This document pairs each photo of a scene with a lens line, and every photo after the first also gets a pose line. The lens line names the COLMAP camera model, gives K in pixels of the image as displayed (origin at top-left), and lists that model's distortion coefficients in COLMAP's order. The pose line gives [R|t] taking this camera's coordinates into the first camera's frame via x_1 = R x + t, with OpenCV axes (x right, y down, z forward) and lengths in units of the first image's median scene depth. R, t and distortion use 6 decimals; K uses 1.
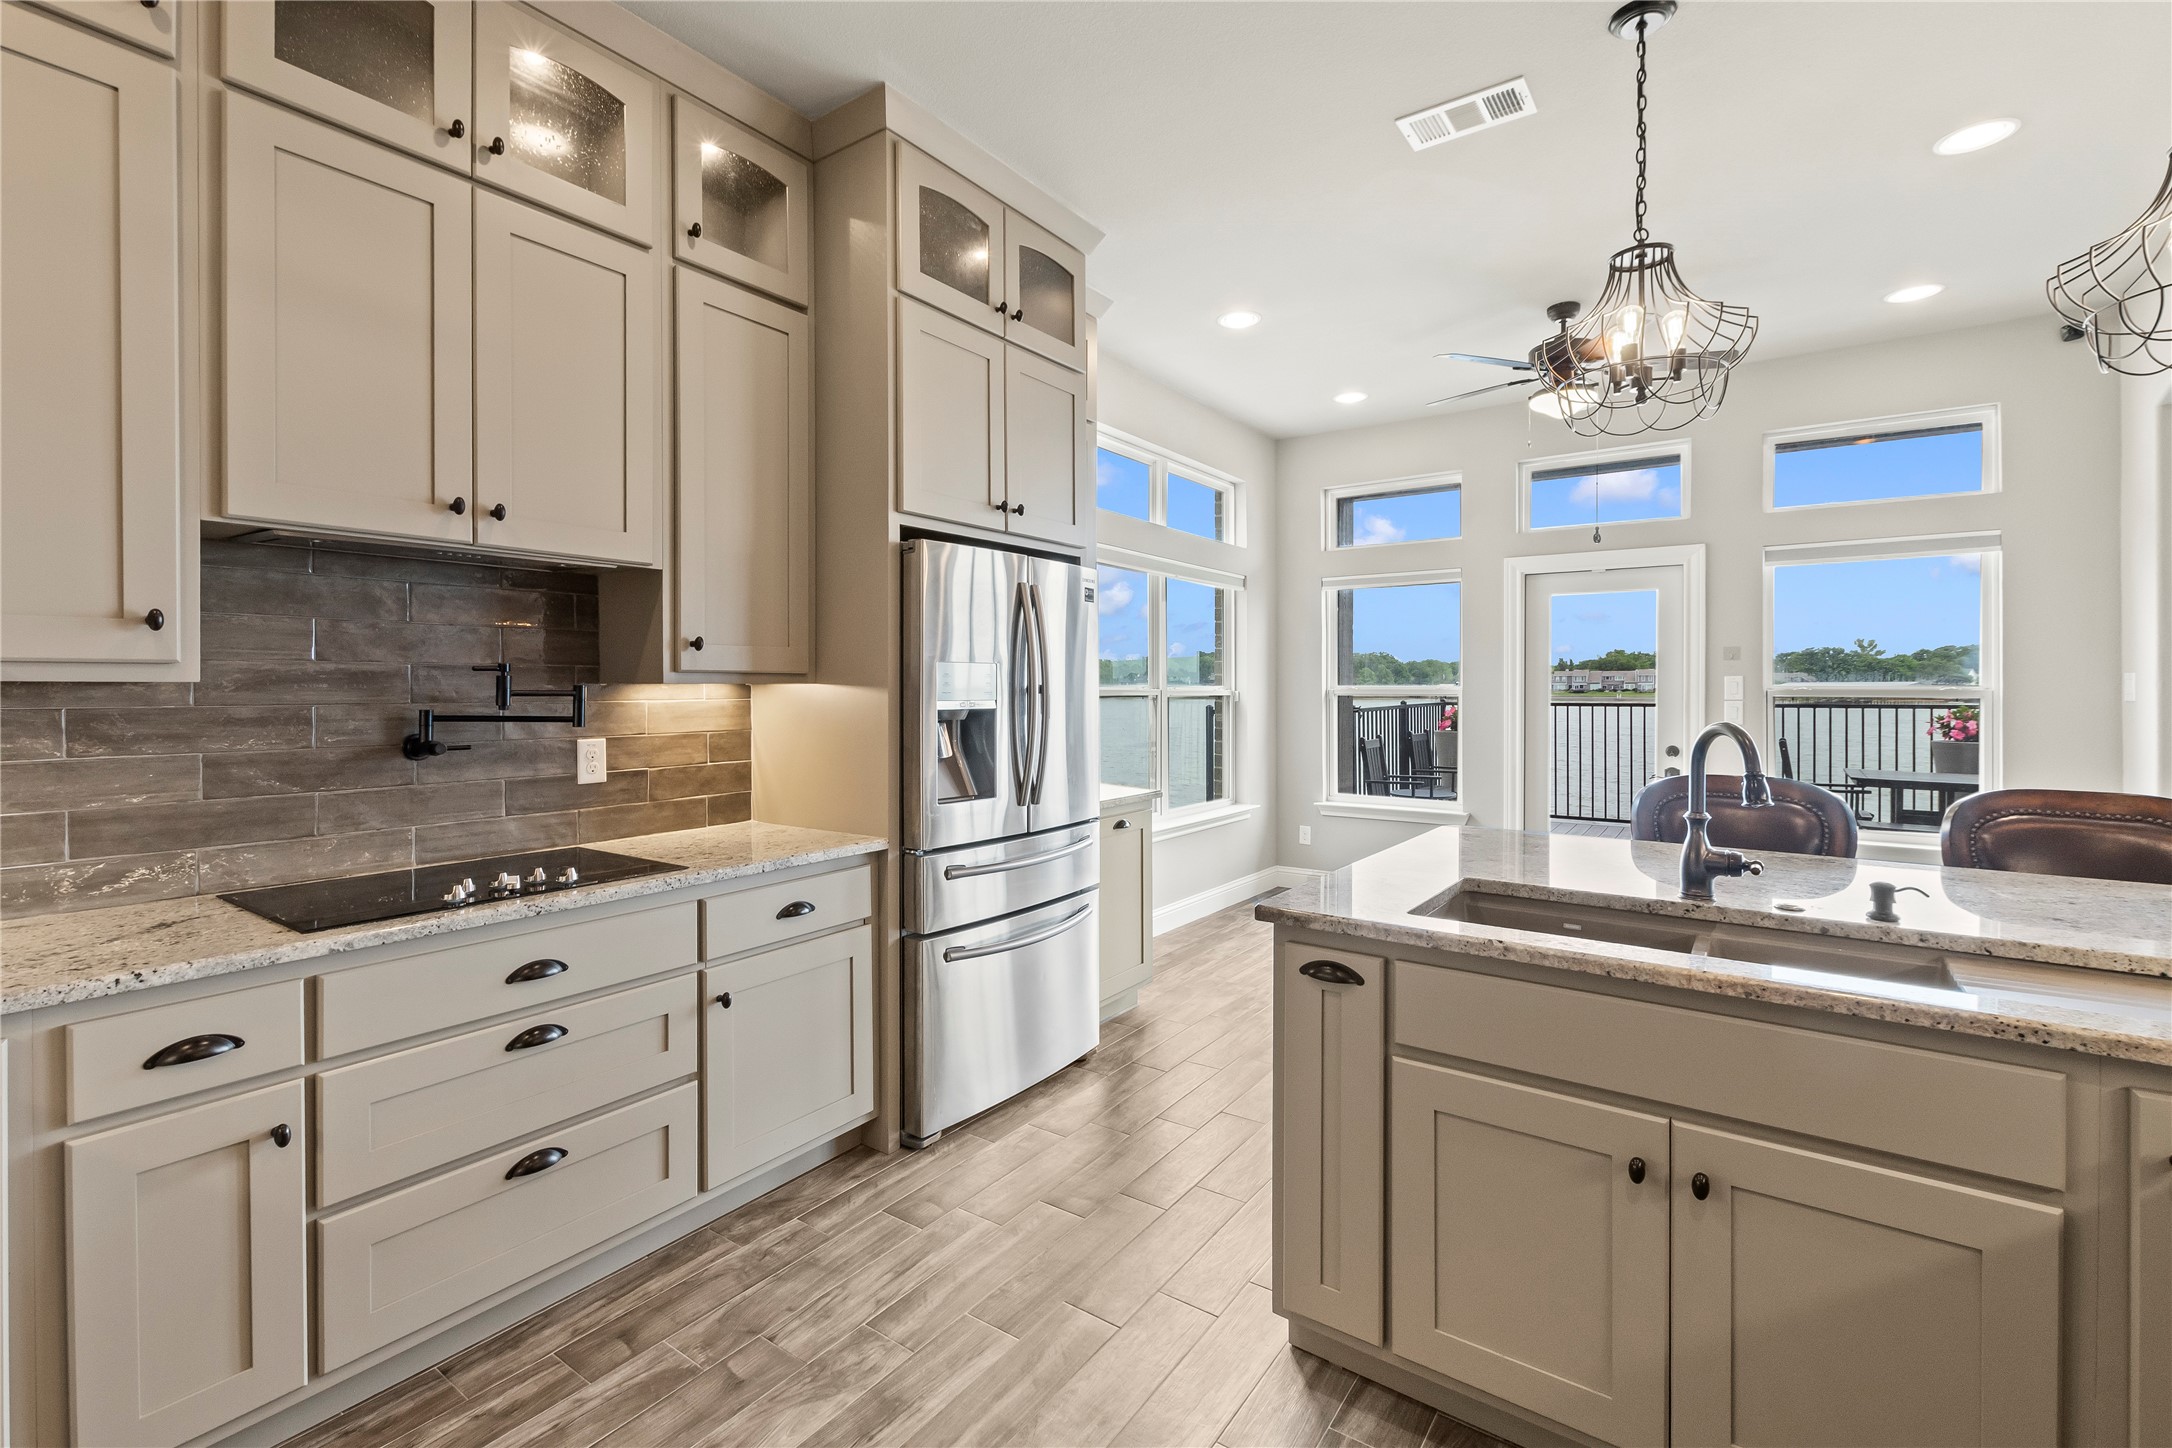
lens RADIAL K [[927.3, 0, 1081.0], [0, 927.3, 691.7], [0, 0, 1]] dist [0.006721, 0.000130]
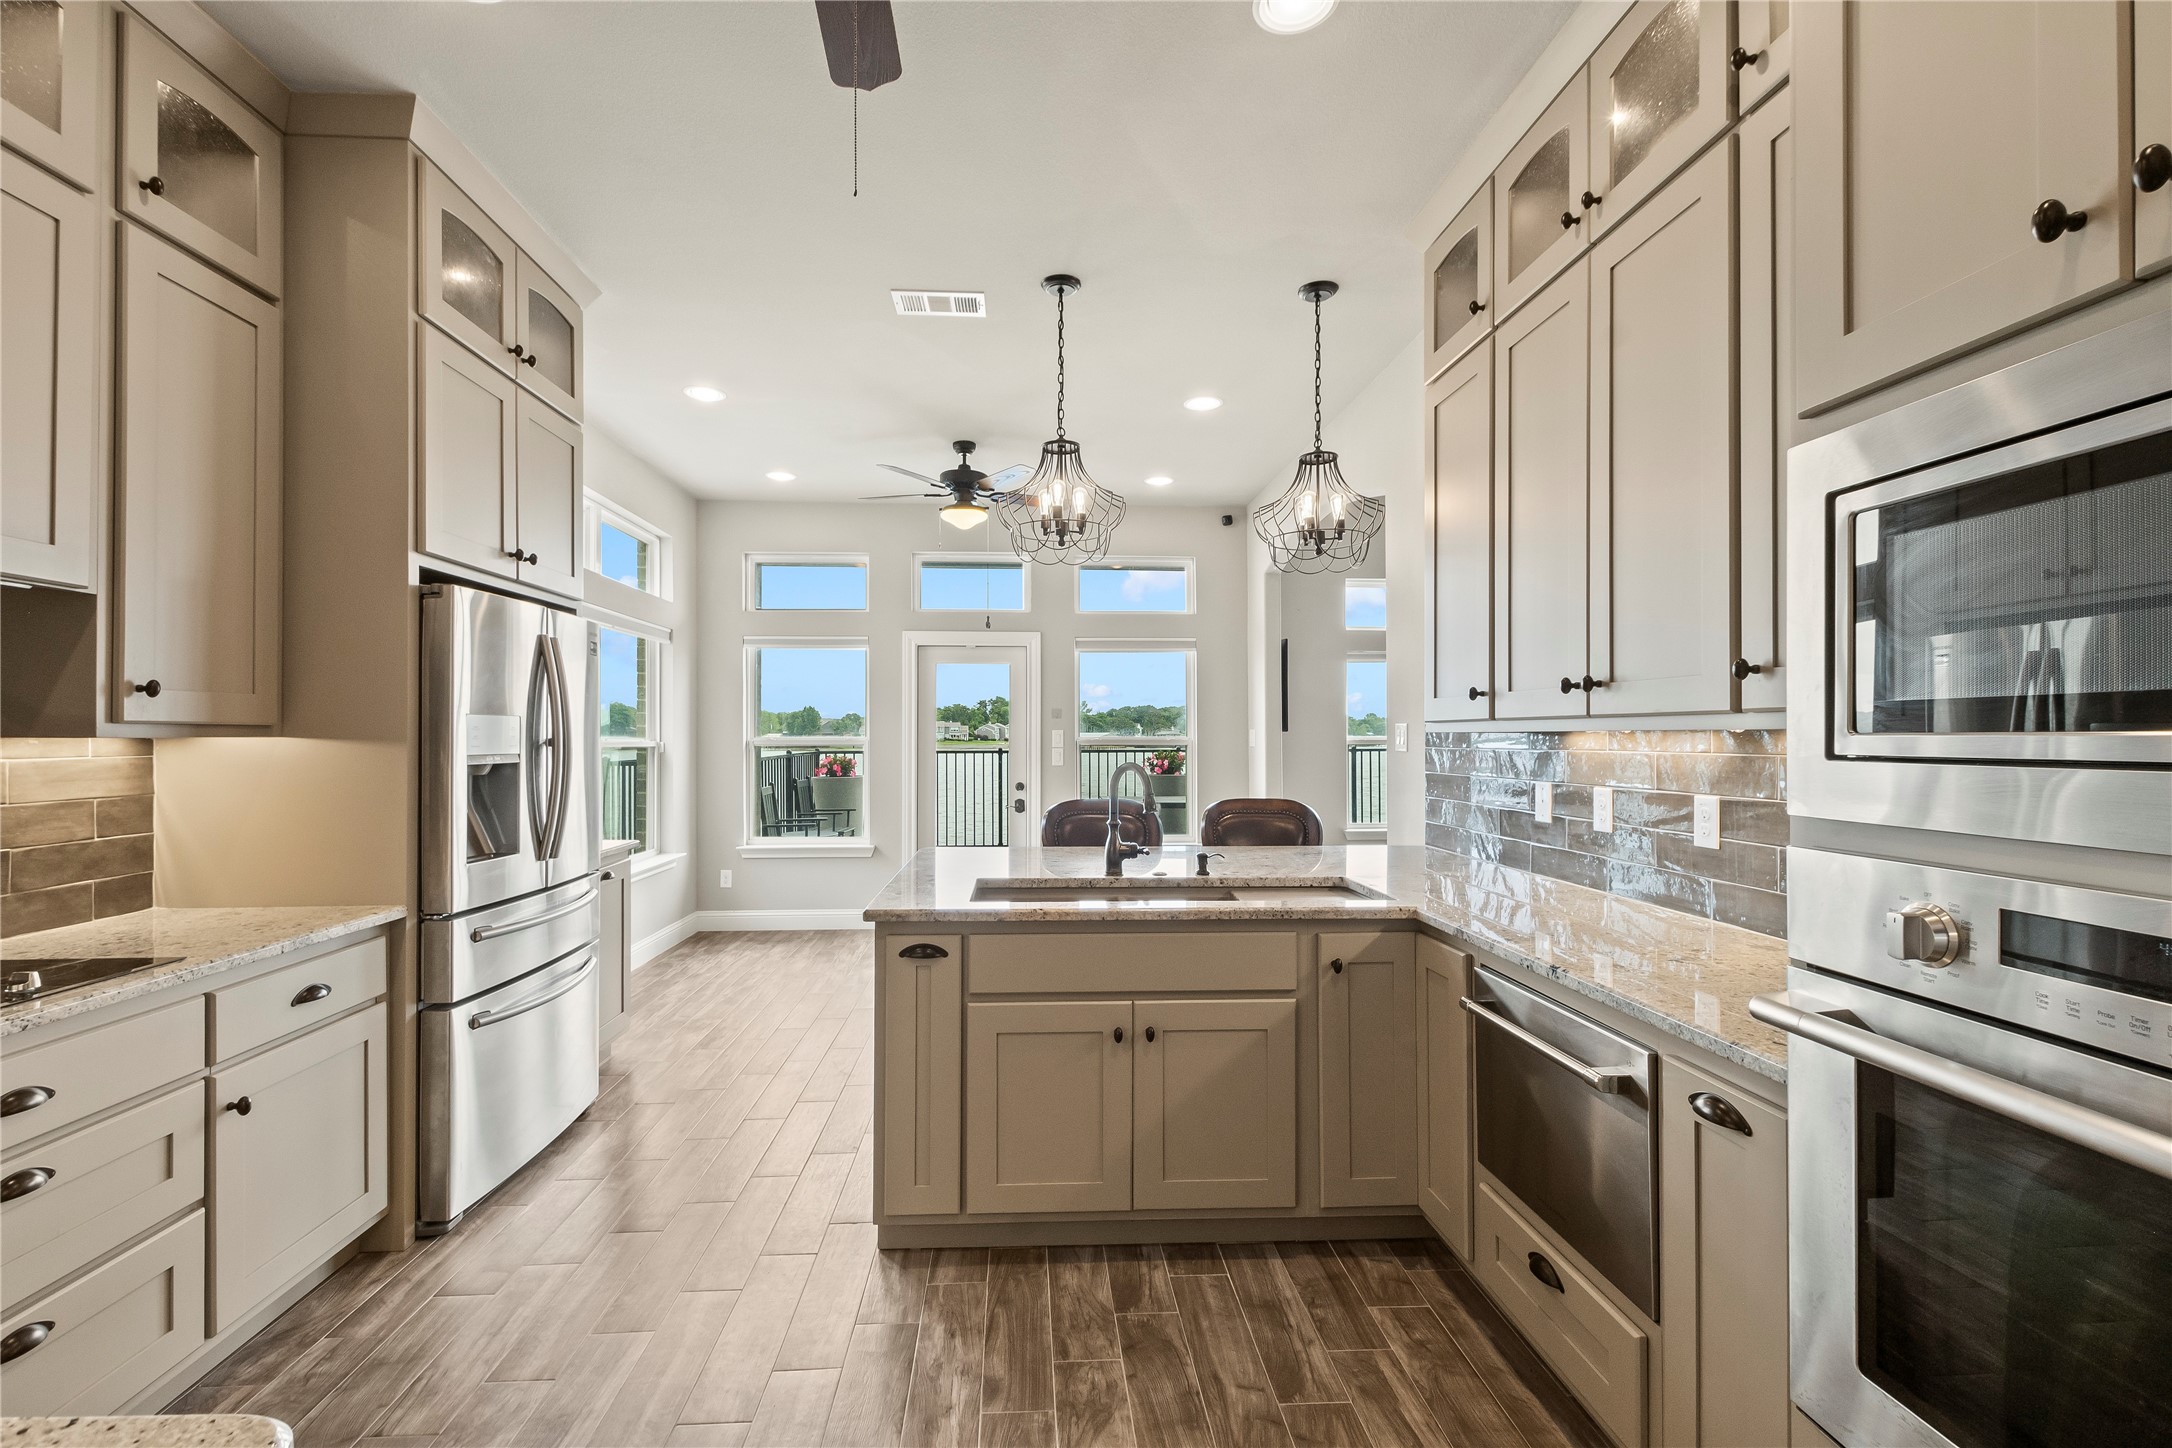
lens RADIAL K [[924.7, 0, 1045.3], [0, 924.7, 732.4], [0, 0, 1]] dist [-0.000415, -0.000491]
pose [[0.788907, 0.003001, 0.614505, -0.271131], [0.002781, 0.999960, -0.008454, -0.003943], [-0.614506, 0.008378, 0.788868, -0.113753]]
